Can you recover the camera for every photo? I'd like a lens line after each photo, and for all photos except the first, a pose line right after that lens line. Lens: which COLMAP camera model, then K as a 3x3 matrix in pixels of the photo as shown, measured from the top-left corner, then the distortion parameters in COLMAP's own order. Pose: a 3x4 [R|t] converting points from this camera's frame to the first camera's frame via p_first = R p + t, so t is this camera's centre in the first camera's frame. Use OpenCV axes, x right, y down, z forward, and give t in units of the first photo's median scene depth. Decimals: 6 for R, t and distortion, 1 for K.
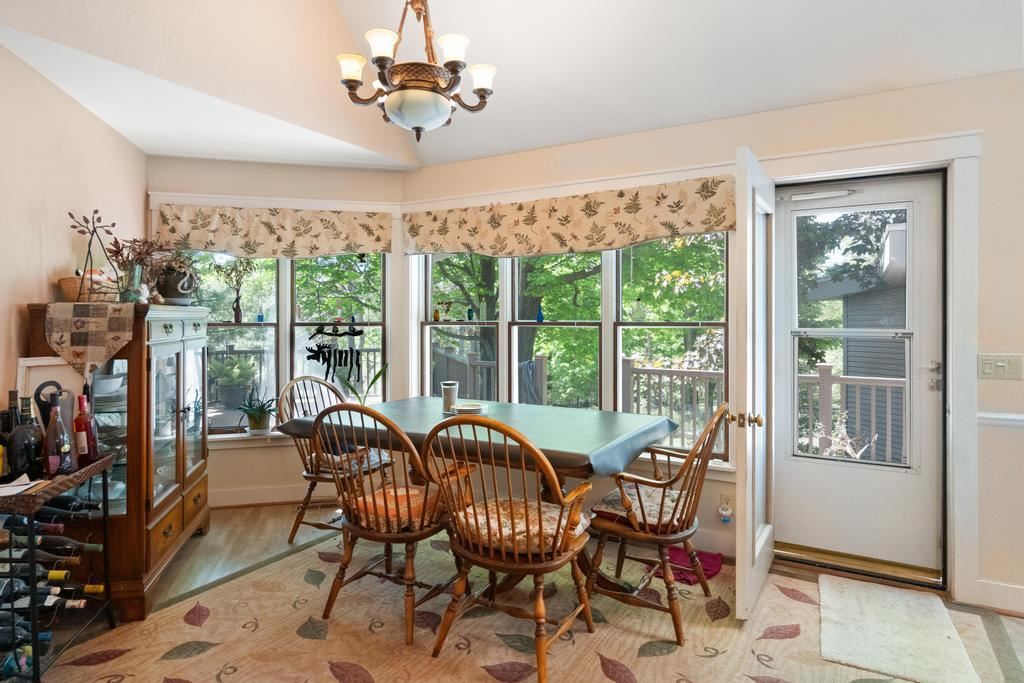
lens RADIAL K [[574.0, 0, 513.7], [0, 574.0, 317.6], [0, 0, 1]] dist [-0.000003, -0.000132]
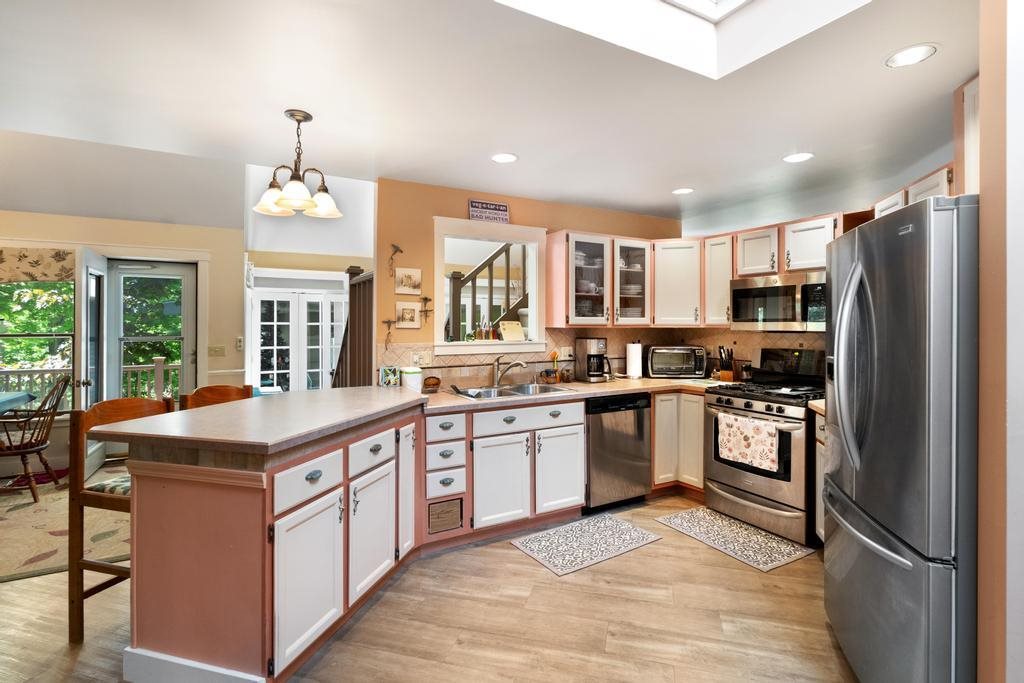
lens RADIAL K [[490.2, 0, 510.4], [0, 490.2, 323.4], [0, 0, 1]] dist [-0.001163, -0.000482]
pose [[0.506643, 0.001265, 0.862155, -0.208162], [0.000313, 0.999999, -0.001651, -0.017583], [-0.862156, 0.001106, 0.506642, -0.779155]]
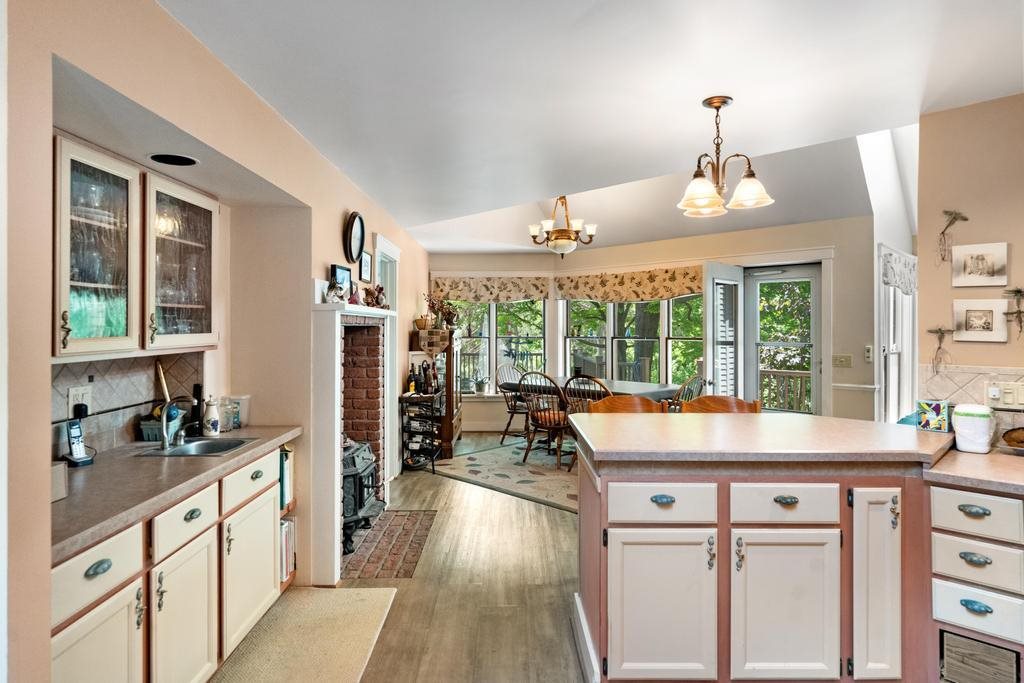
lens RADIAL K [[575.6, 0, 512.7], [0, 575.6, 324.5], [0, 0, 1]] dist [0.000245, 0.000066]
pose [[0.967787, -0.001102, -0.251769, 0.160930], [0.000369, 0.999996, -0.002956, -0.029002], [0.251772, 0.002768, 0.967783, -0.933863]]
